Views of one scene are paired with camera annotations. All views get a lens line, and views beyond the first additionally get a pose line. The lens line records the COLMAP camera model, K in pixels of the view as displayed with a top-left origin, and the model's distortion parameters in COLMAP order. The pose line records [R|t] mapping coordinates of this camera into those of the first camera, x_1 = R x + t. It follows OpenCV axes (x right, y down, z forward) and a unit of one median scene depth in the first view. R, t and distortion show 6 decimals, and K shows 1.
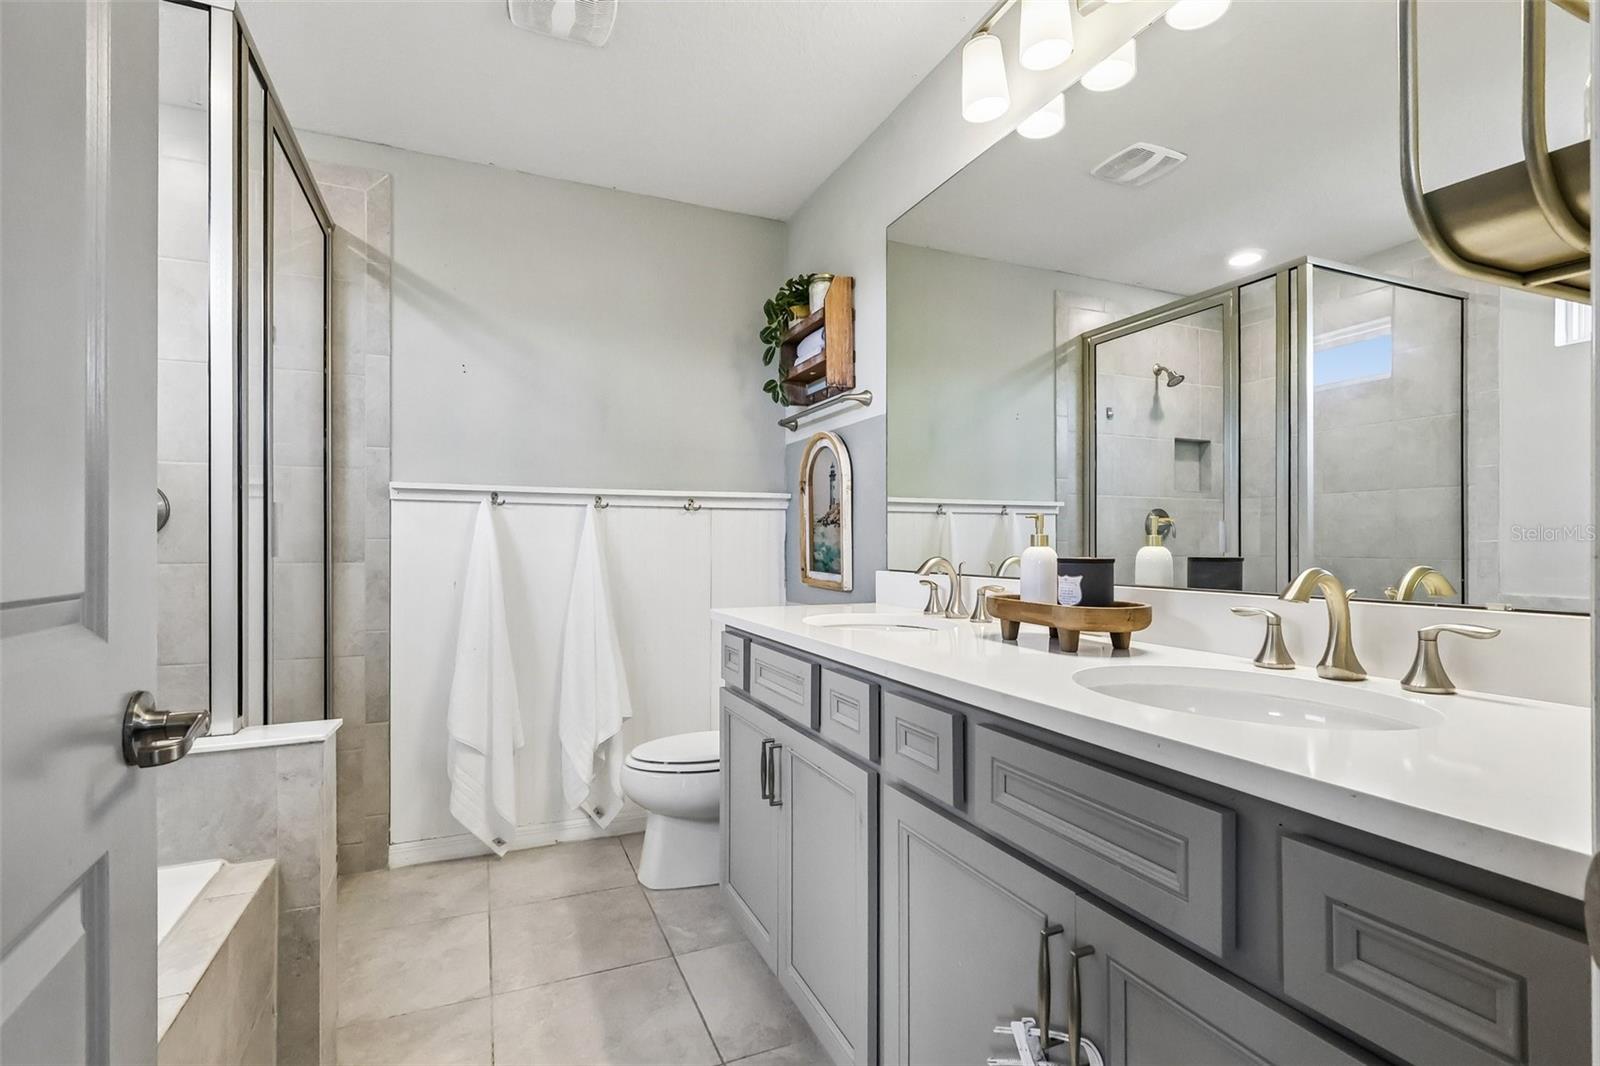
lens RADIAL K [[742.3, 0, 801.2], [0, 742.3, 537.9], [0, 0, 1]] dist [-0.005496, 0.002438]
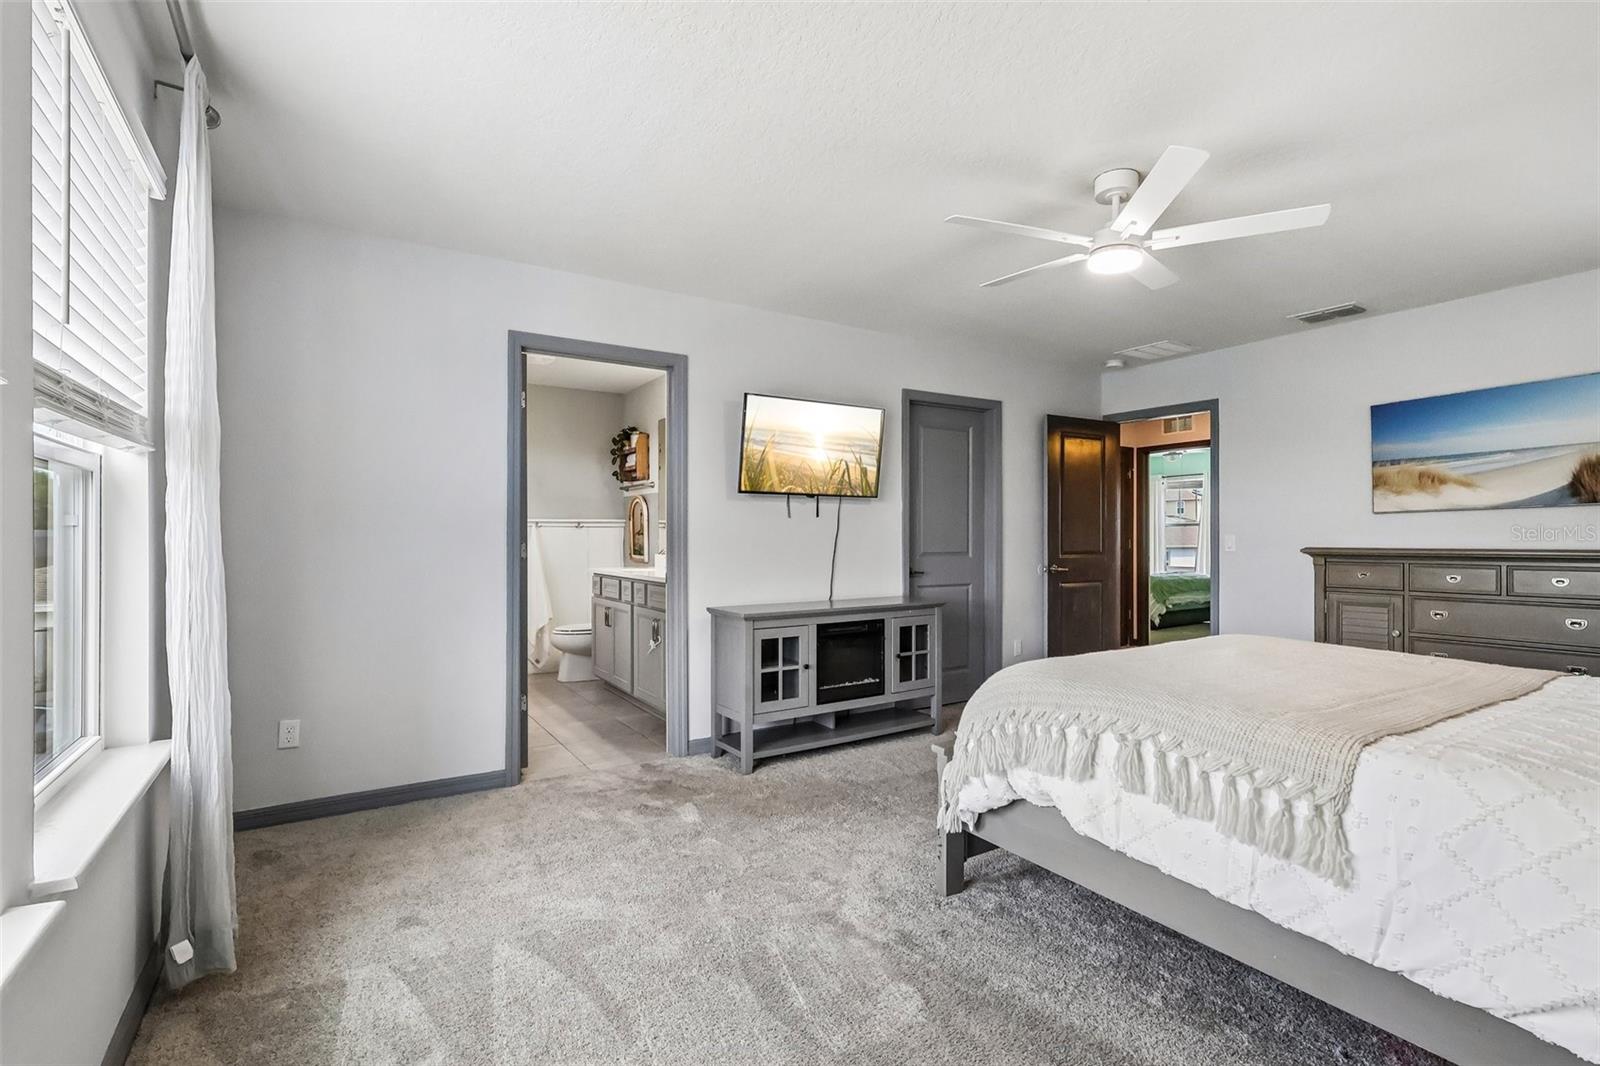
lens RADIAL K [[742.3, 0, 805.0], [0, 742.3, 535.5], [0, 0, 1]] dist [-0.005496, 0.002438]
pose [[0.987124, -0.000227, 0.159958, 0.182260], [-0.000513, 0.999989, 0.004583, -0.027300], [-0.159957, -0.004607, 0.987113, -1.446356]]
